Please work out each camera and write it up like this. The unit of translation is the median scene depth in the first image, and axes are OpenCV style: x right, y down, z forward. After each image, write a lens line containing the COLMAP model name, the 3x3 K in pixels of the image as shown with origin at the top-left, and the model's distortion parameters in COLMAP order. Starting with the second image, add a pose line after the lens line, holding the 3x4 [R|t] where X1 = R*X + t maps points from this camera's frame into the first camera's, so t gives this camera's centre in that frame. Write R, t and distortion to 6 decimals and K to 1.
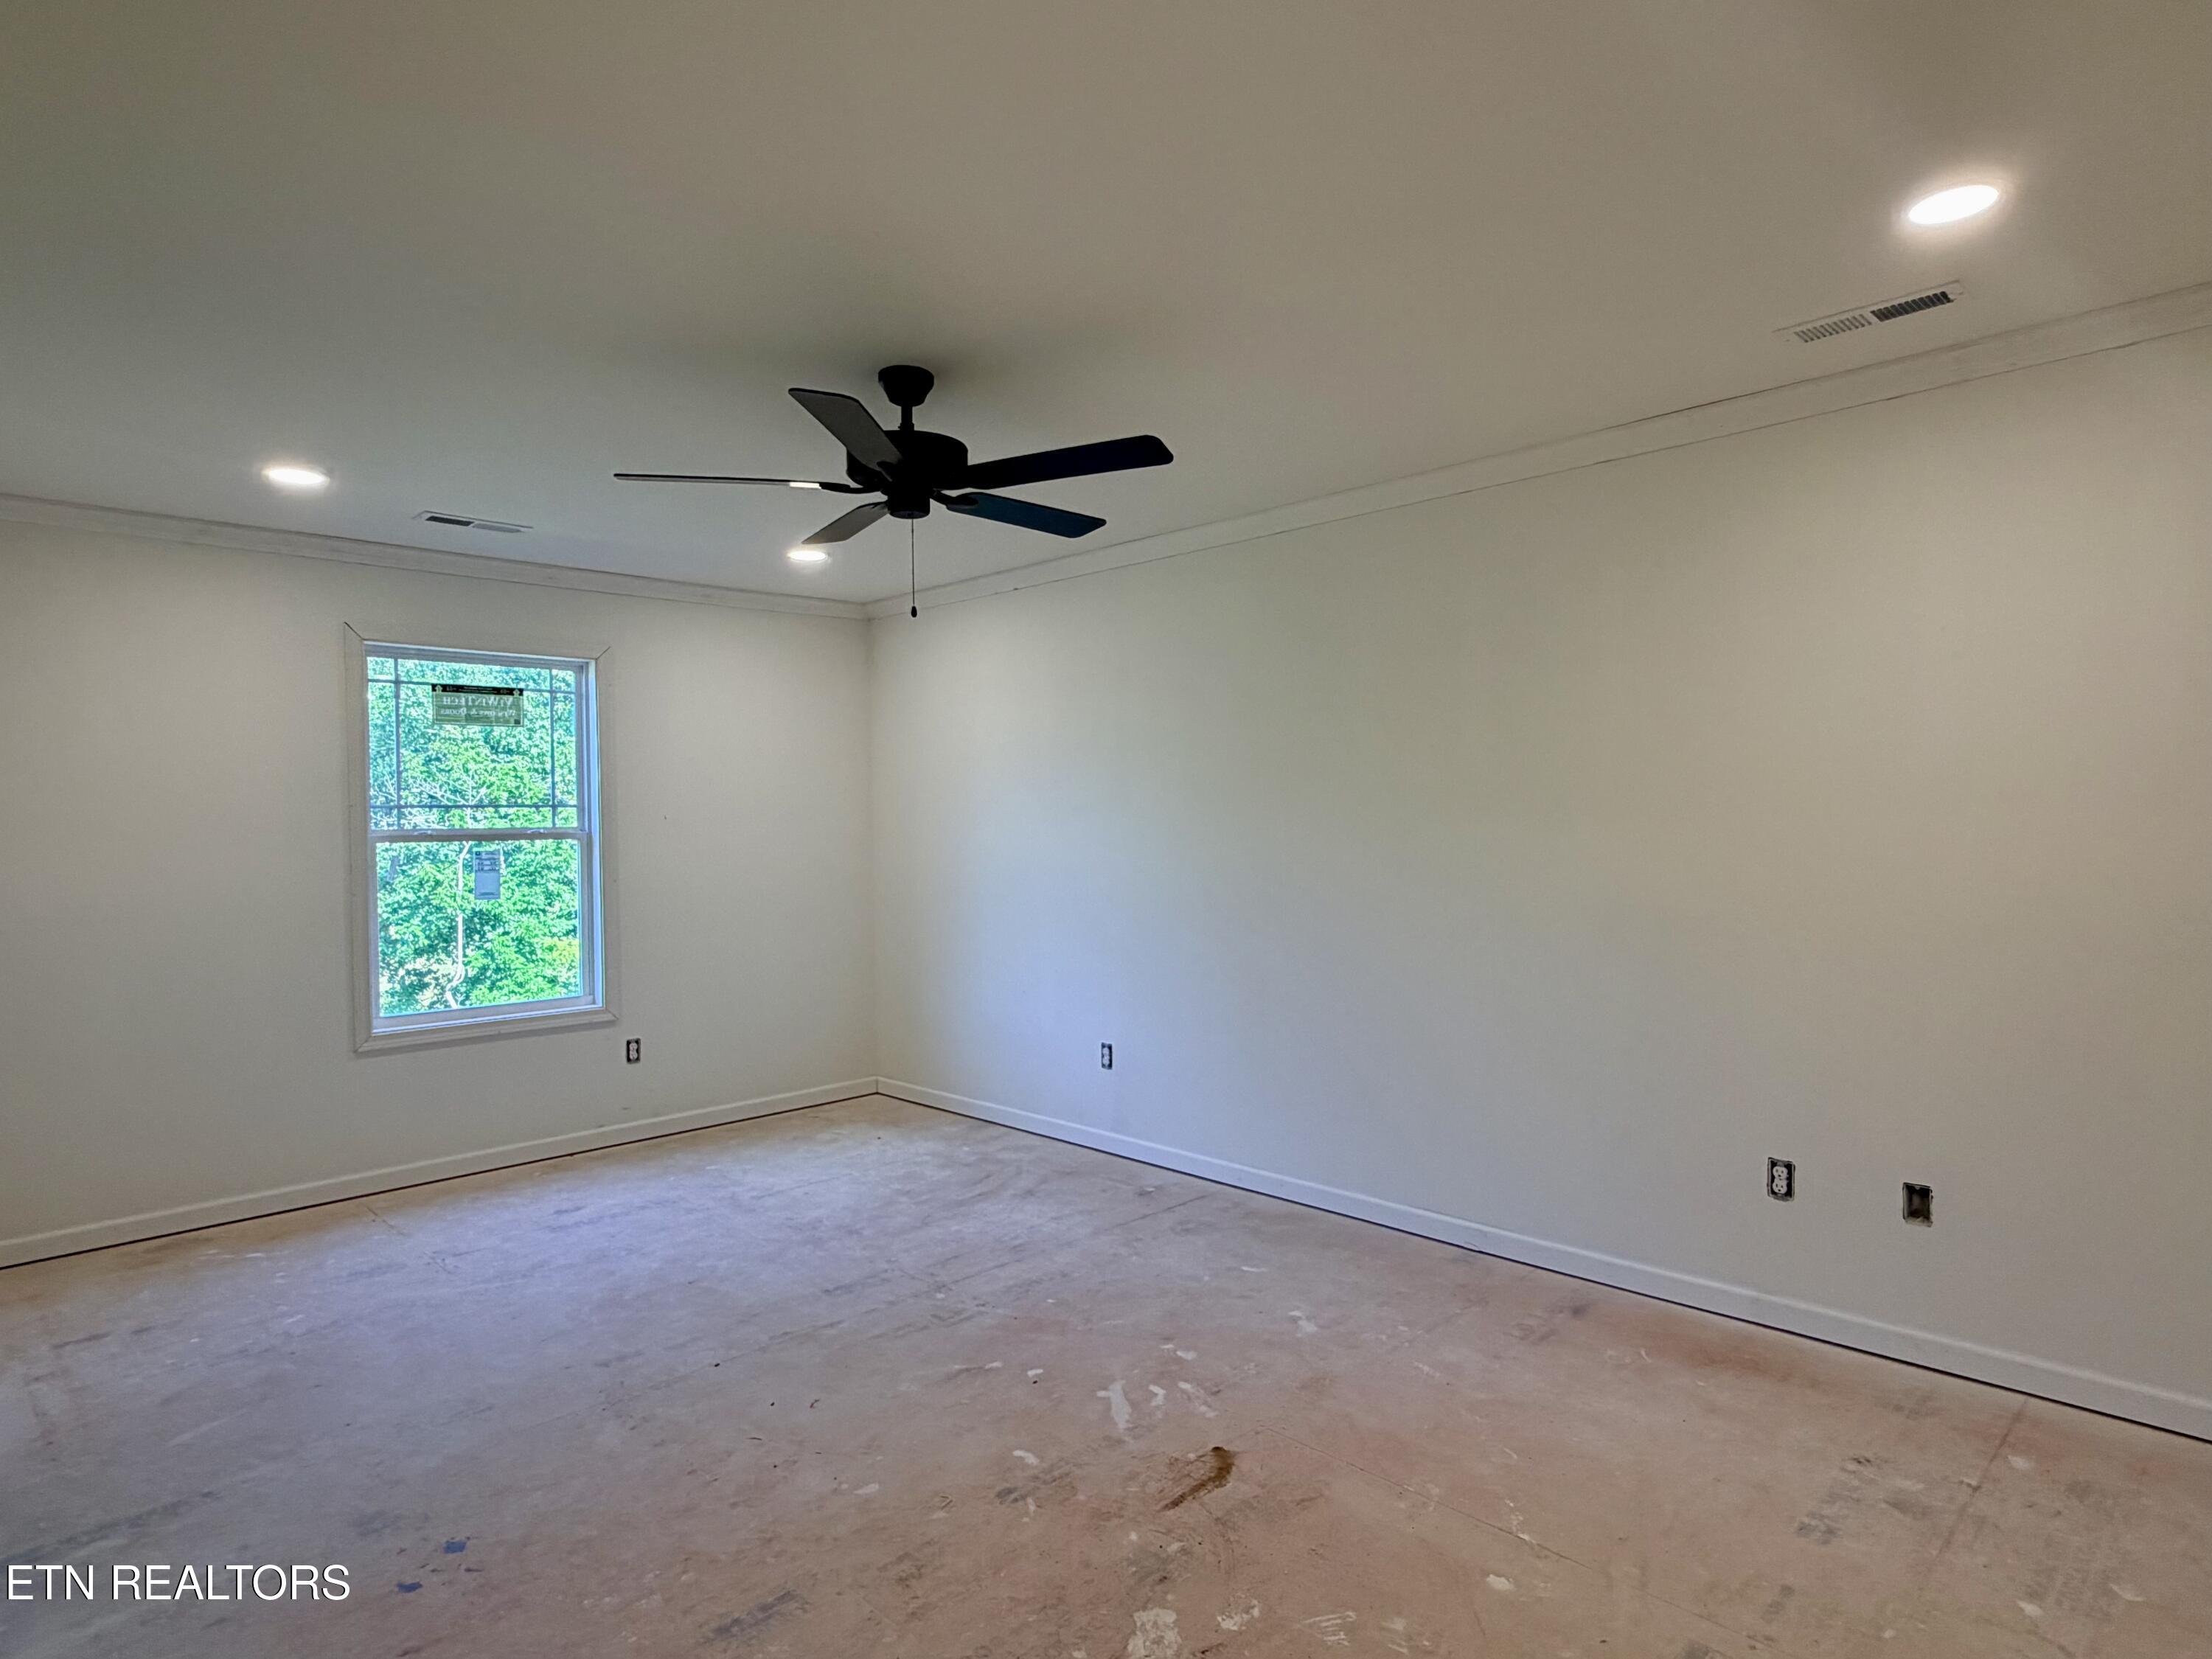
lens RADIAL K [[1249.8, 0, 1090.2], [0, 1249.8, 852.6], [0, 0, 1]] dist [0.005822, -0.001290]
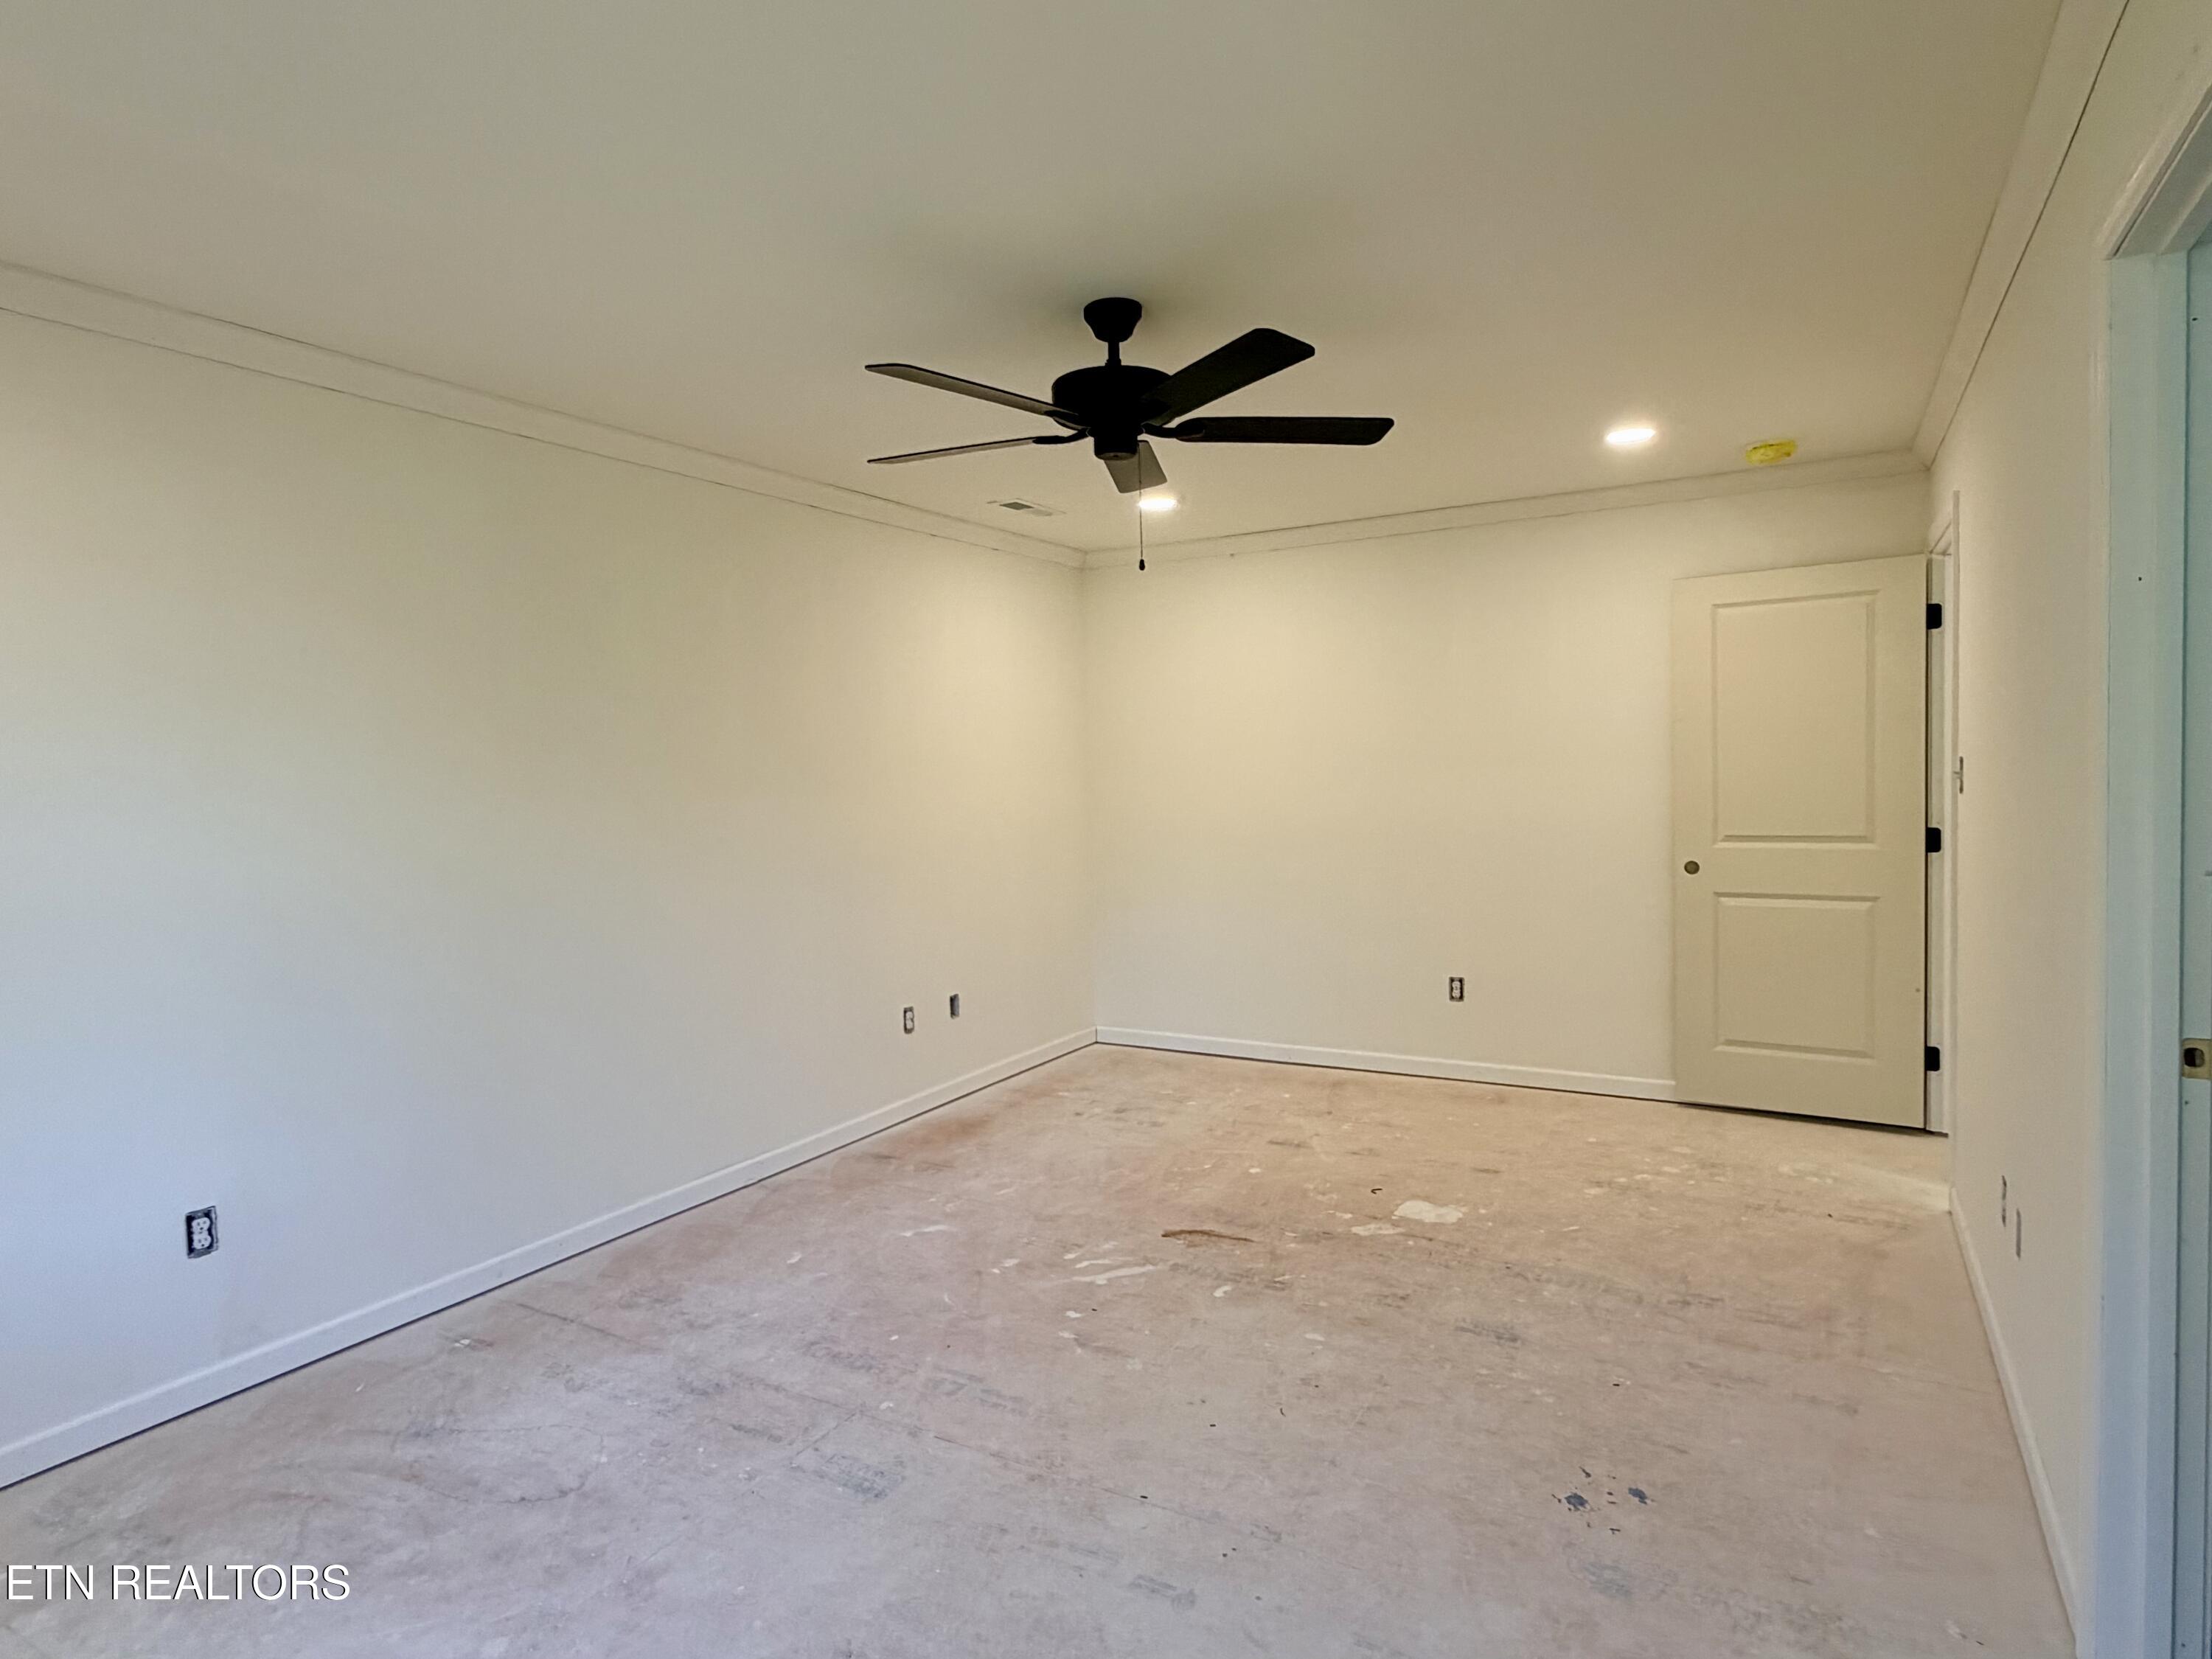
lens RADIAL K [[1249.8, 0, 1104.0], [0, 1249.8, 825.6], [0, 0, 1]] dist [0.005822, -0.001290]
pose [[-0.288228, -0.022314, 0.957302, -1.031620], [0.057044, 0.997553, 0.040427, -0.029585], [-0.955861, 0.066260, -0.286249, 1.240983]]
